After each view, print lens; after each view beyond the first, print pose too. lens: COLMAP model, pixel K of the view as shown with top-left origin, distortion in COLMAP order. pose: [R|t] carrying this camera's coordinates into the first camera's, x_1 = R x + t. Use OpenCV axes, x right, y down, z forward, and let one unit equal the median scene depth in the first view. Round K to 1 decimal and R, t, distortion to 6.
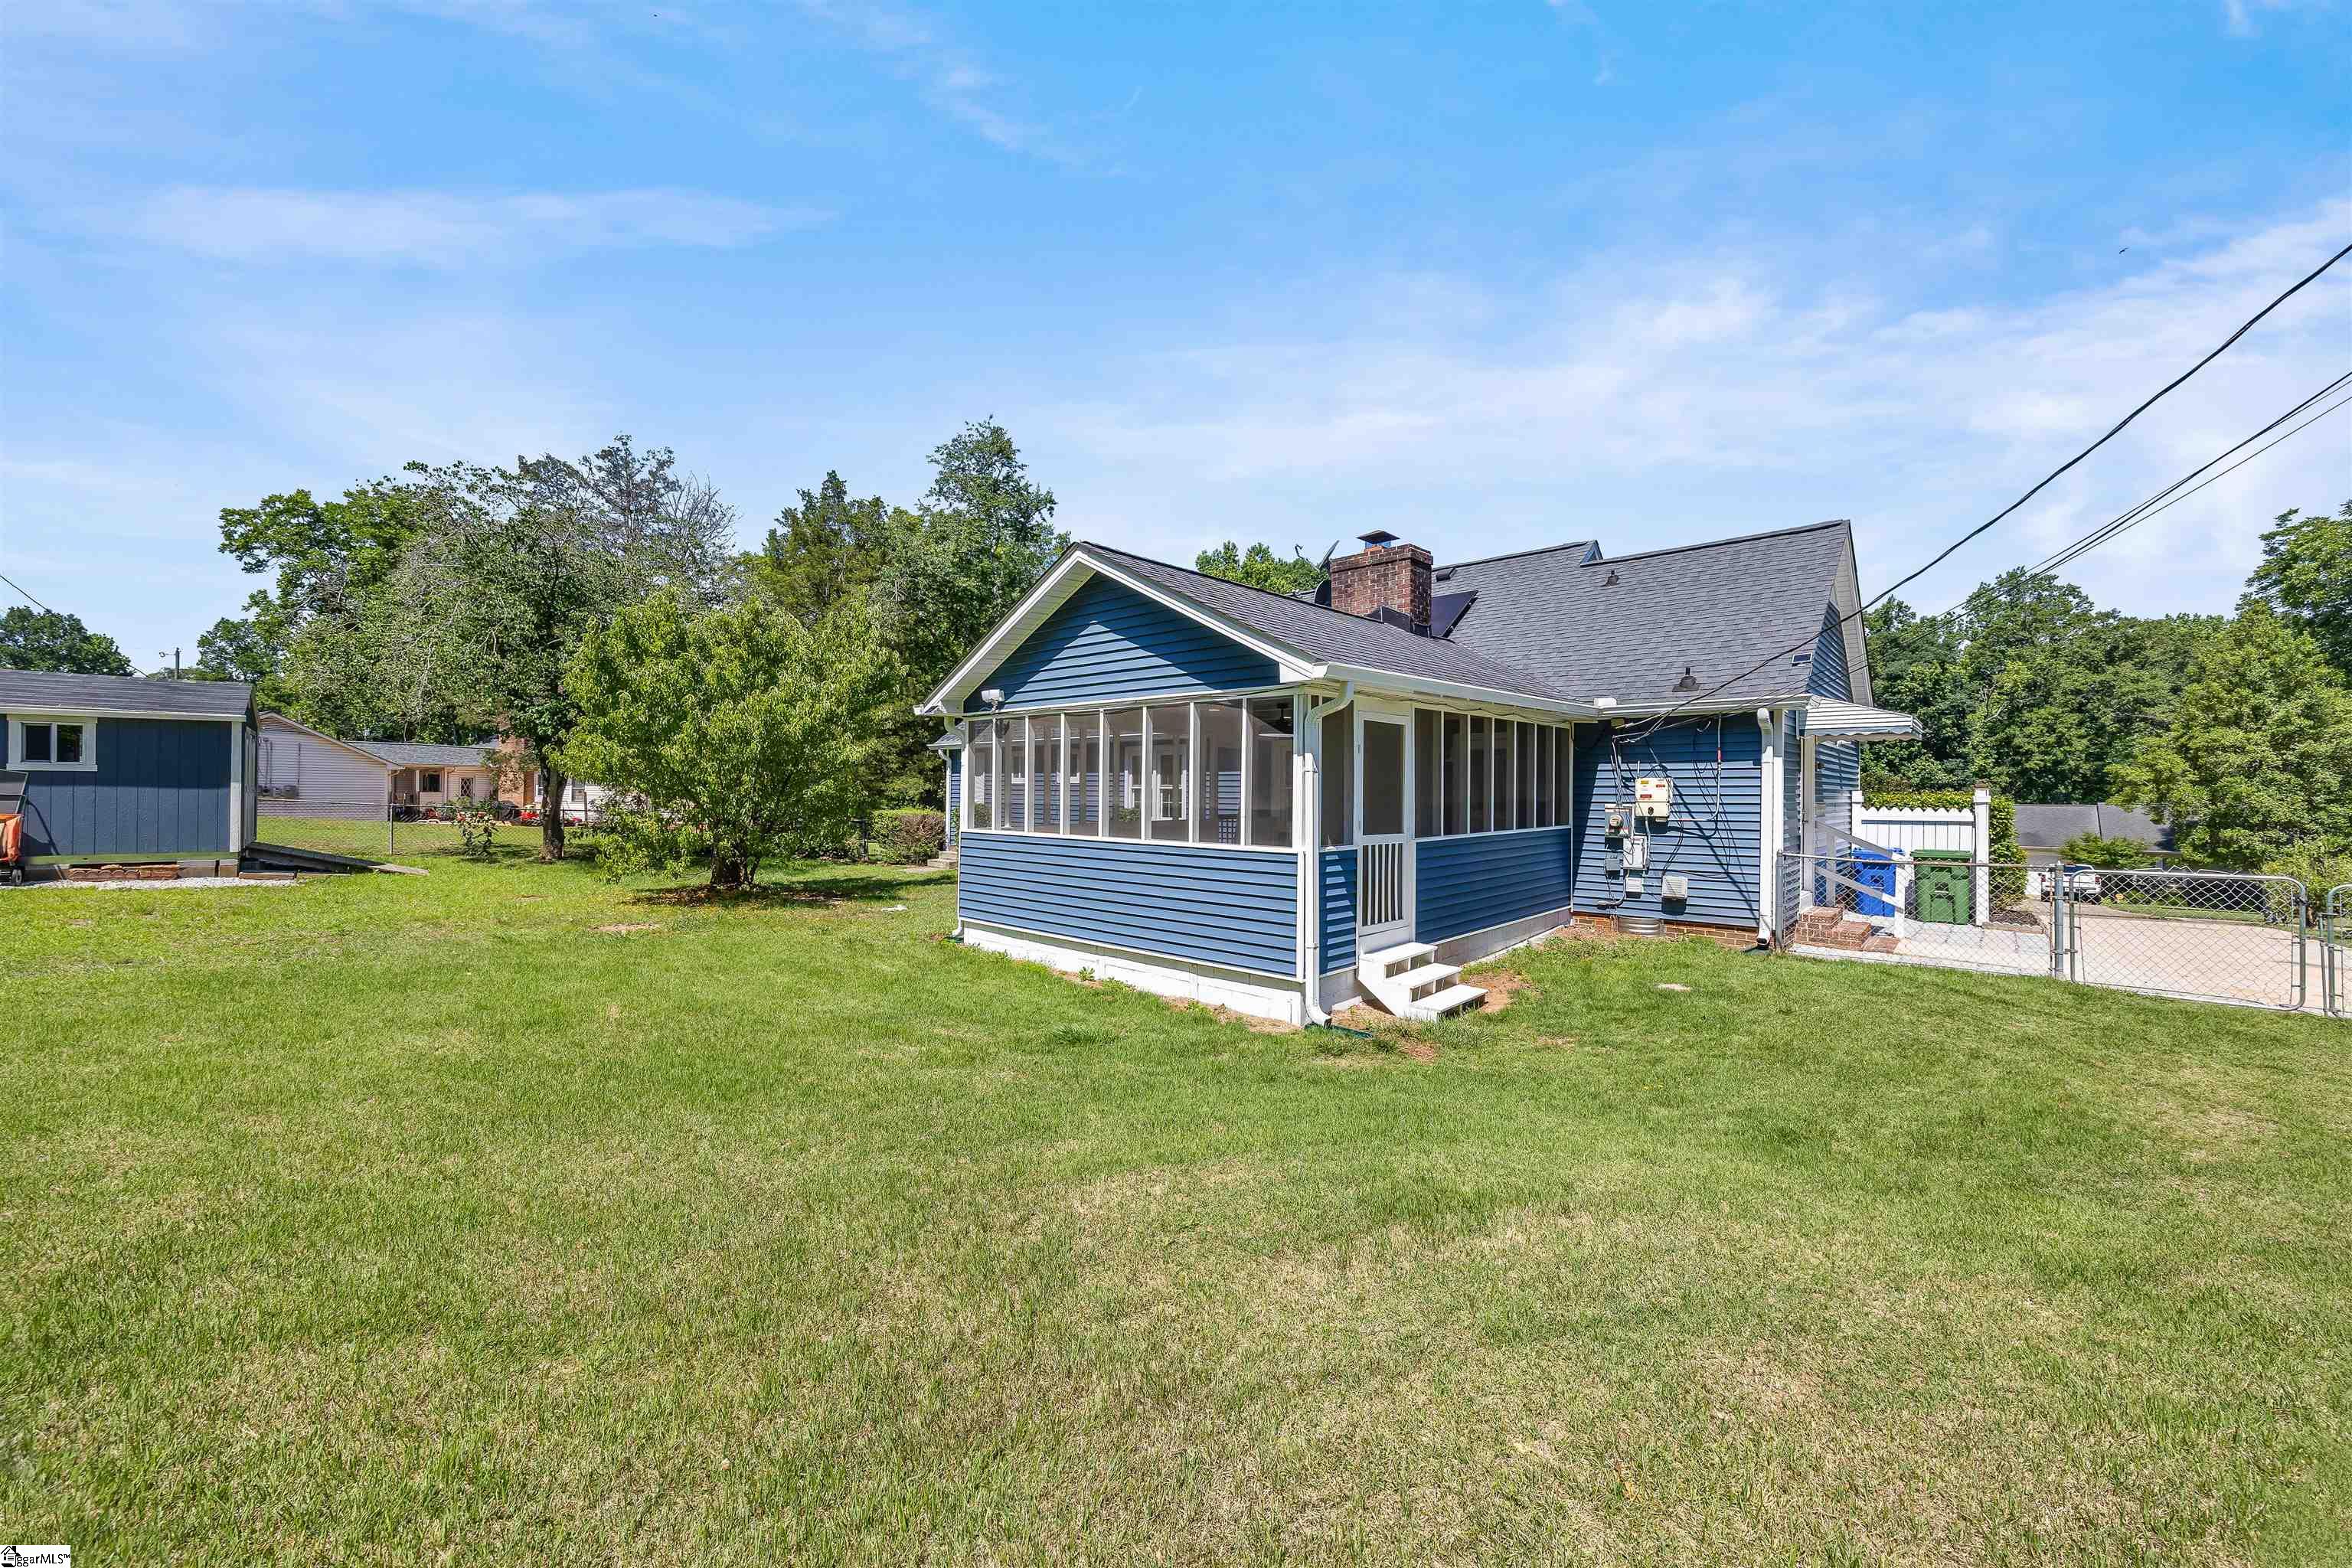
lens RADIAL K [[910.8, 0, 1180.6], [0, 910.8, 778.4], [0, 0, 1]] dist [0.001009, -0.000289]
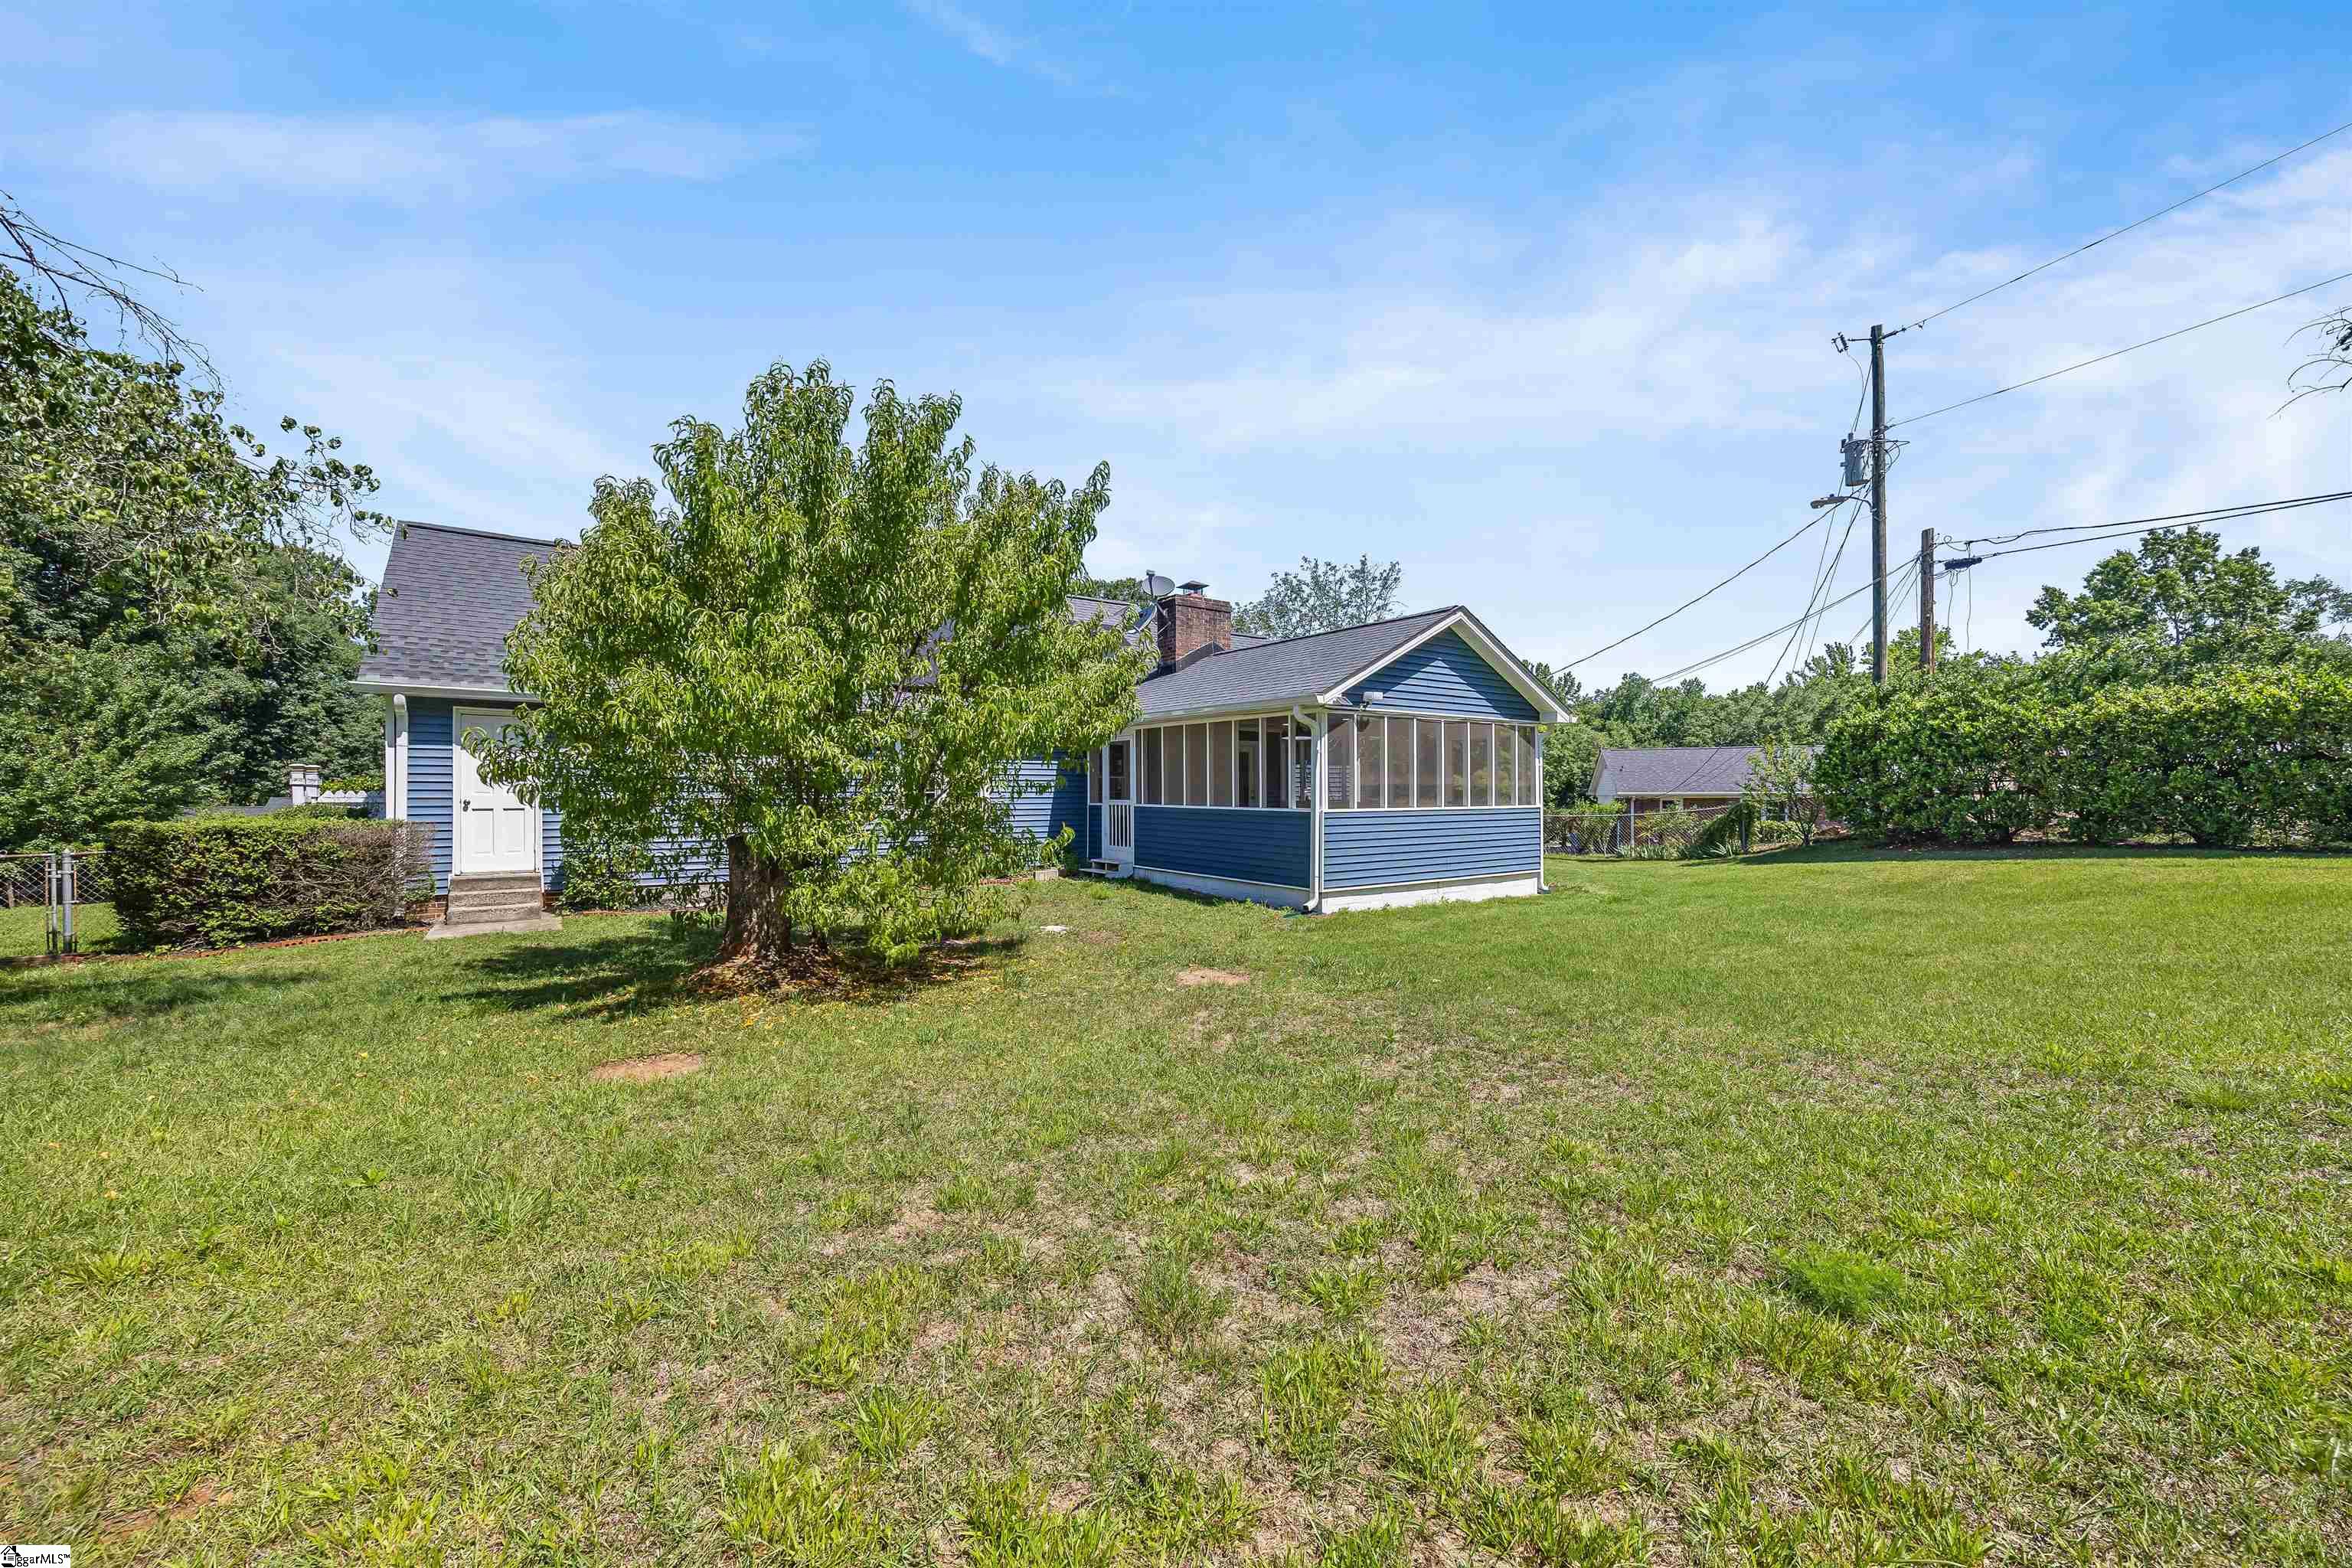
lens RADIAL K [[910.8, 0, 1168.0], [0, 910.8, 787.0], [0, 0, 1]] dist [0.001009, -0.000289]
pose [[0.194577, -0.011465, 0.980820, -1.590252], [-0.015084, 0.999778, 0.014680, 0.016582], [-0.980771, -0.017651, 0.194361, 1.136004]]
